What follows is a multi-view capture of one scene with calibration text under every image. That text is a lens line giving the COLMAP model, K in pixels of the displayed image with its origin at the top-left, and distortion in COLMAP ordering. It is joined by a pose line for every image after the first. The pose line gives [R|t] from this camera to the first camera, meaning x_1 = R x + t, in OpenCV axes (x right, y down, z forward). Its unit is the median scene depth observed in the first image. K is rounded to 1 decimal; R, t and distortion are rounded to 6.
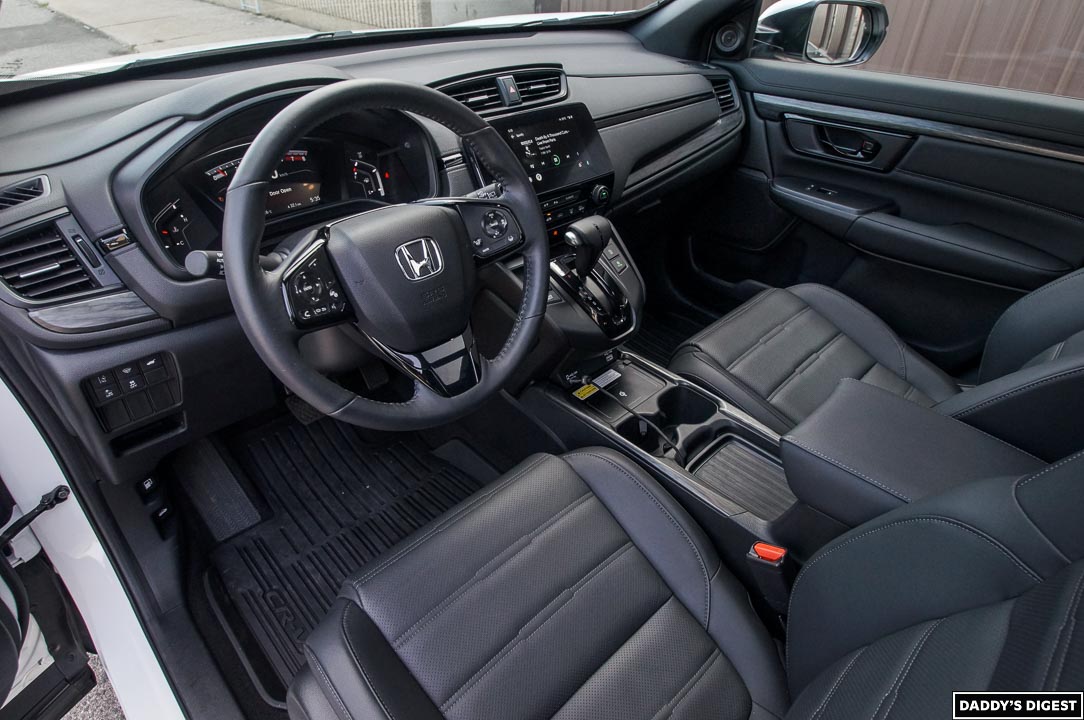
lens RADIAL K [[594.8, 0, 542.0], [0, 594.8, 360.0], [0, 0, 1]] dist [-0.002576, -0.000179]
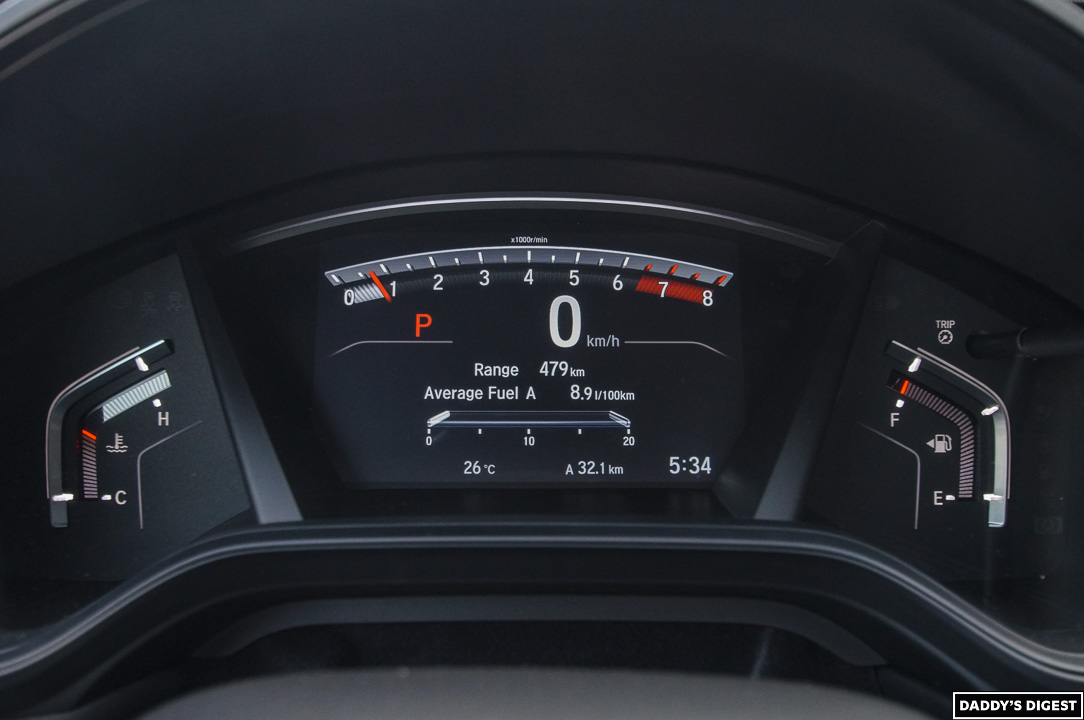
lens RADIAL K [[1078.0, 0, 542.0], [0, 1078.0, 360.0], [0, 0, 1]] dist [-0.065042, 0.004294]
pose [[0.718681, 0.215753, -0.661020, -0.134519], [-0.399064, 0.906478, -0.138005, -0.197382], [0.569425, 0.362971, 0.737568, 0.559895]]
